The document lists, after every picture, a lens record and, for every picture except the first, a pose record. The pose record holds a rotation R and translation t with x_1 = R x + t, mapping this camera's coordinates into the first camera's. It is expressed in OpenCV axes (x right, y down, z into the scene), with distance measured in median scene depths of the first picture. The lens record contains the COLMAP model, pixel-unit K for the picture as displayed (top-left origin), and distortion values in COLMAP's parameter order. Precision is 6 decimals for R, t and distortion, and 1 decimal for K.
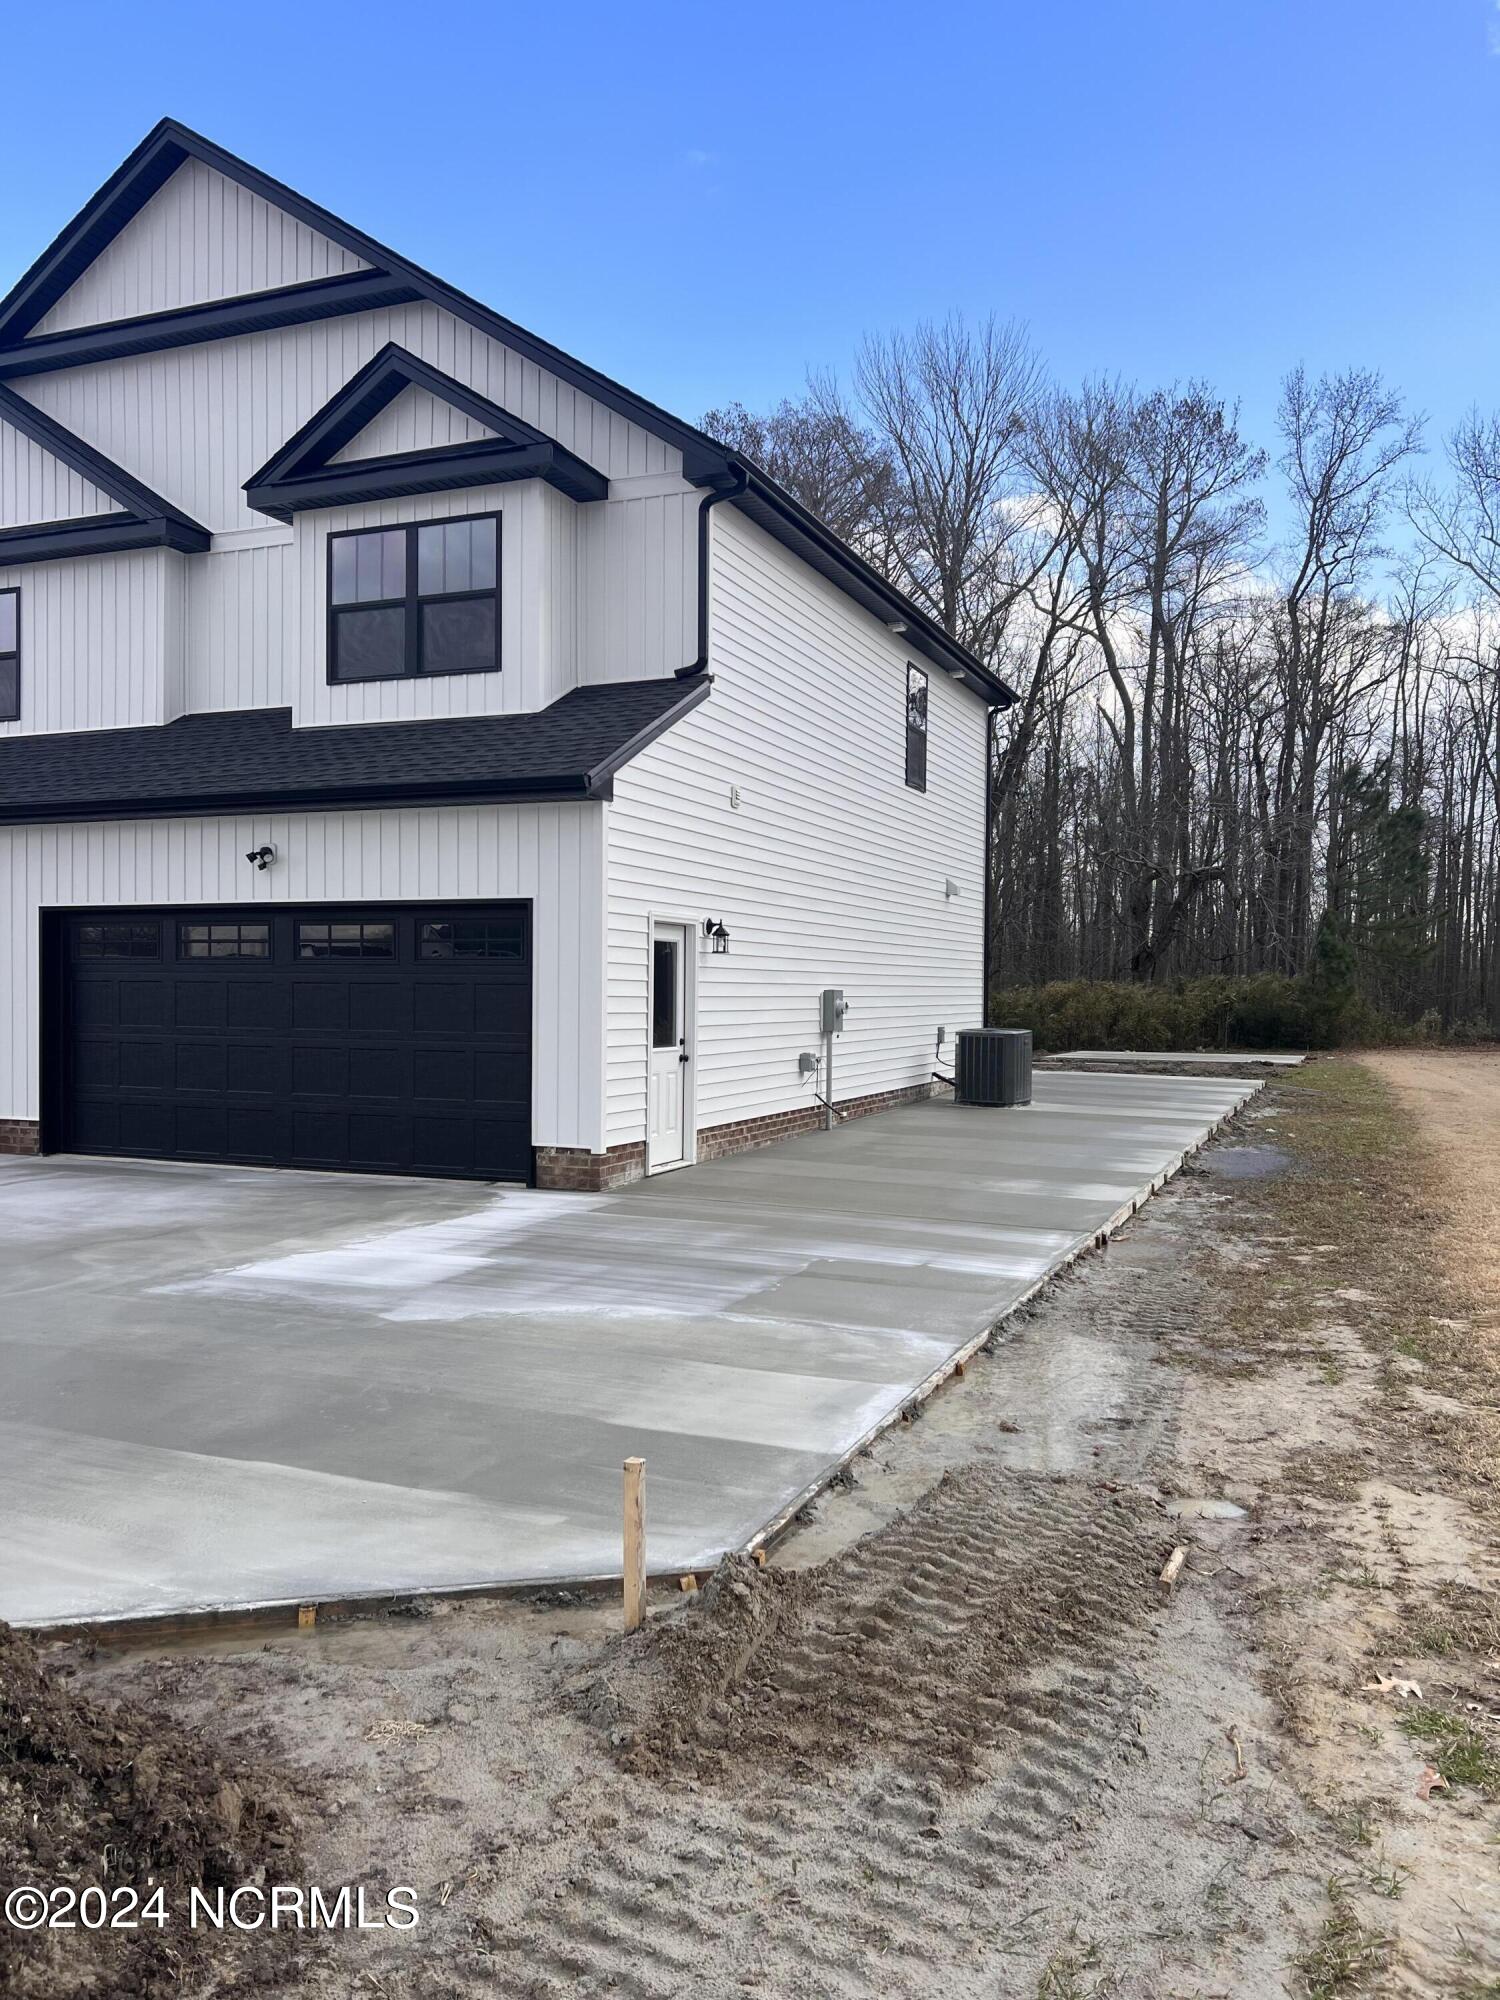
lens RADIAL K [[1498.2, 0, 771.1], [0, 1498.2, 1015.6], [0, 0, 1]] dist [0.012932, -0.052241]
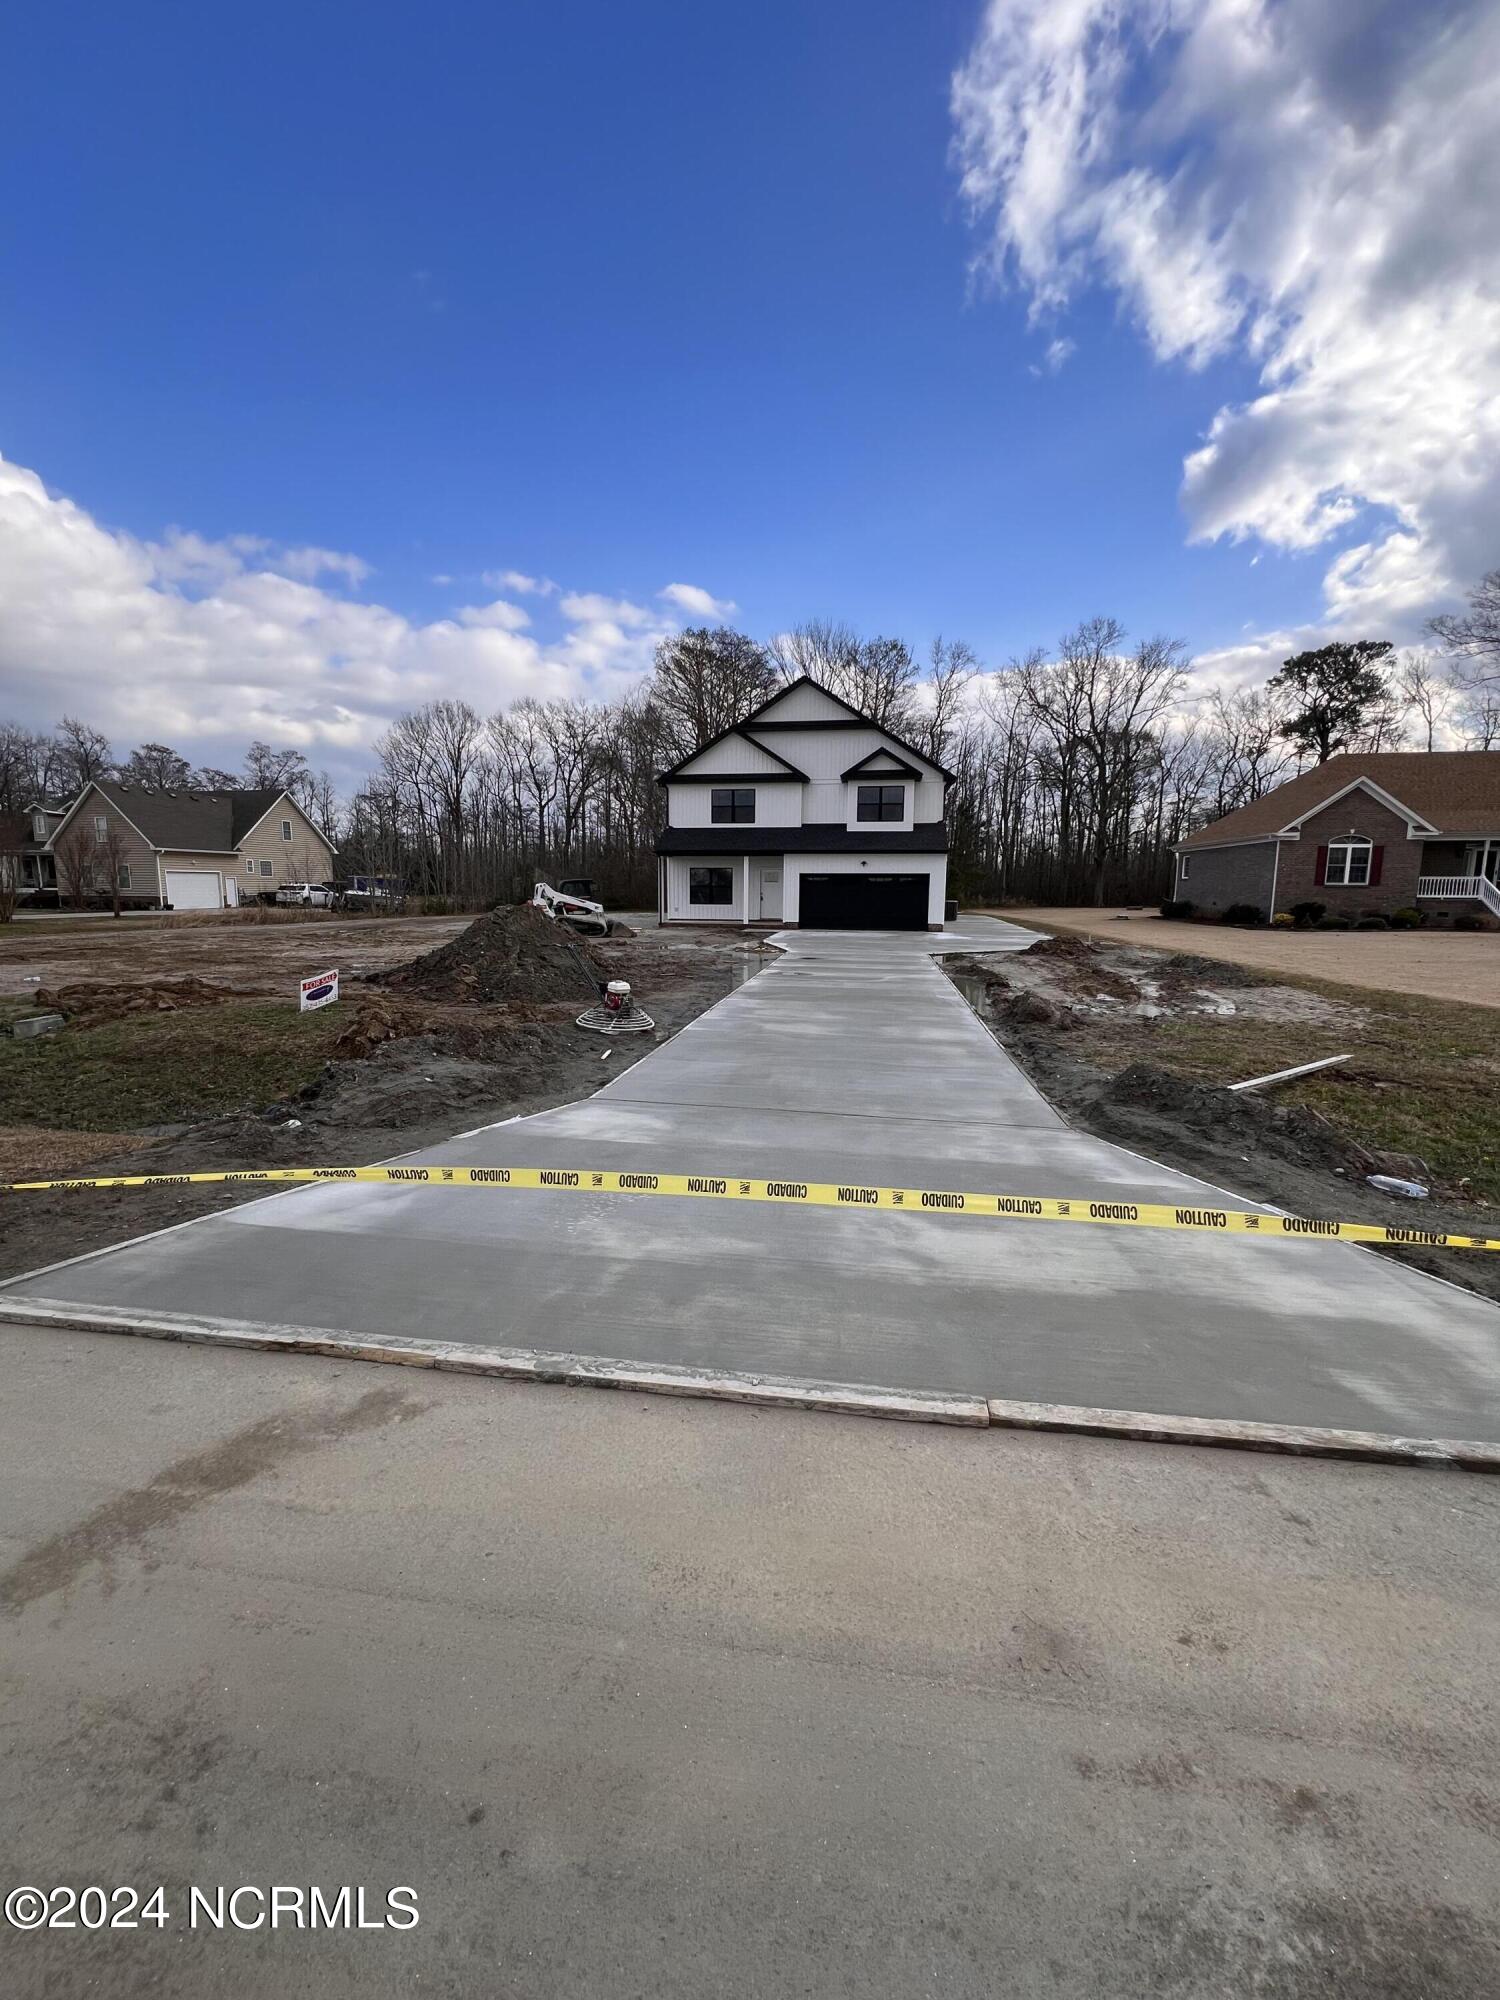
lens RADIAL K [[800.6, 0, 747.3], [0, 800.6, 988.2], [0, 0, 1]] dist [-0.000012, 0.000002]
pose [[0.975717, -0.035240, 0.216181, -2.303437], [0.009484, 0.992844, 0.119039, -0.036491], [-0.218829, -0.114098, 0.969069, -2.551346]]
